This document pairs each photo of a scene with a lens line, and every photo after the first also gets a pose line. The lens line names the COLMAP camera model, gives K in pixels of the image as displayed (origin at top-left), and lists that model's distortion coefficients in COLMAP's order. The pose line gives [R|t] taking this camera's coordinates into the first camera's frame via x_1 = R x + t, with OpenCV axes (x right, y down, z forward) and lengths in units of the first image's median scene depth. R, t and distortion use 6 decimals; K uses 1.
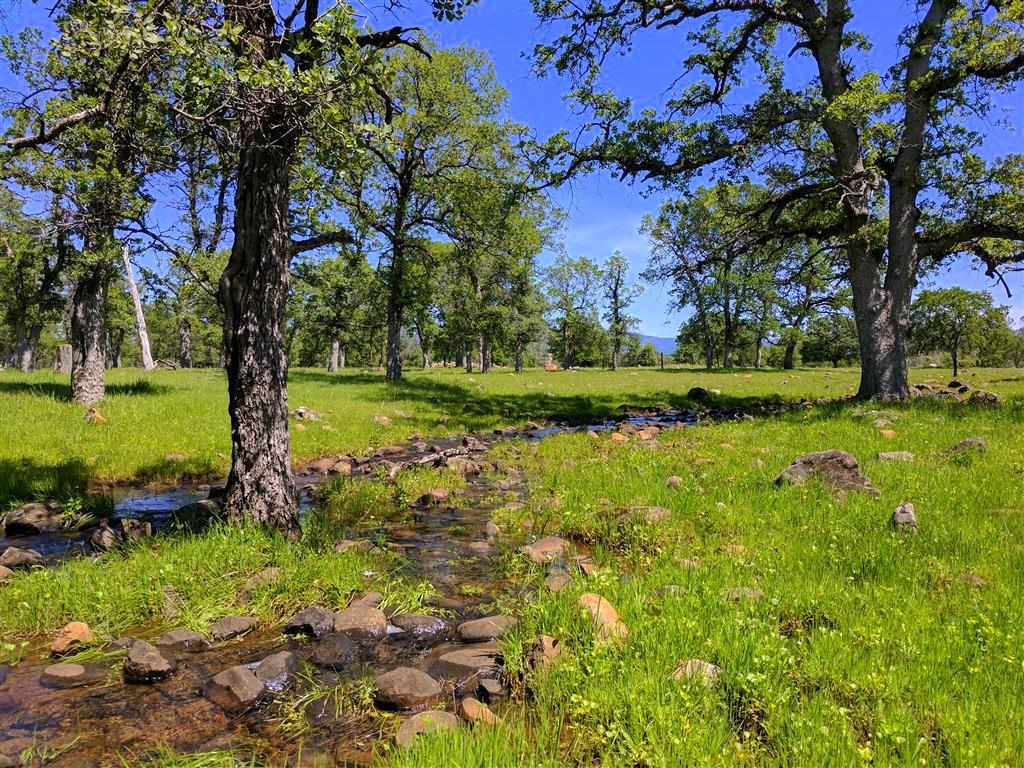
lens RADIAL K [[758.1, 0, 511.8], [0, 758.1, 386.2], [0, 0, 1]] dist [0.006081, 0.005890]
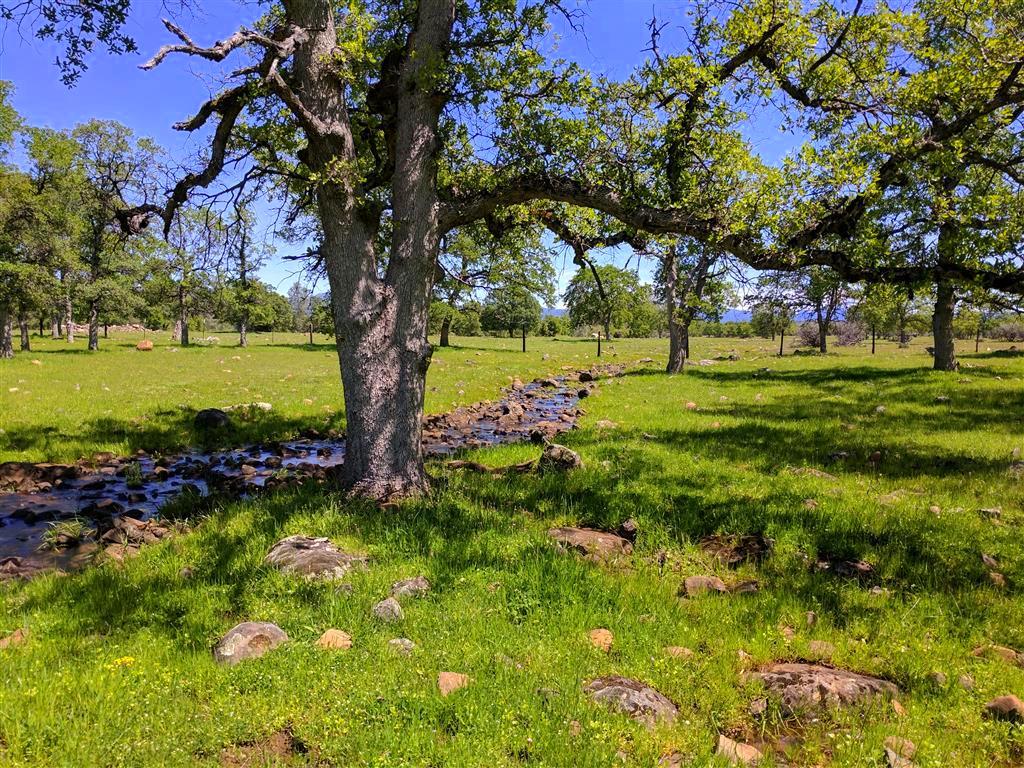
lens RADIAL K [[758.1, 0, 512.4], [0, 758.1, 382.4], [0, 0, 1]] dist [0.006081, 0.005890]
pose [[0.923378, -0.007965, 0.383809, 0.188287], [-0.009167, 0.999042, 0.042788, -0.041242], [-0.383782, -0.043028, 0.922421, 0.237904]]
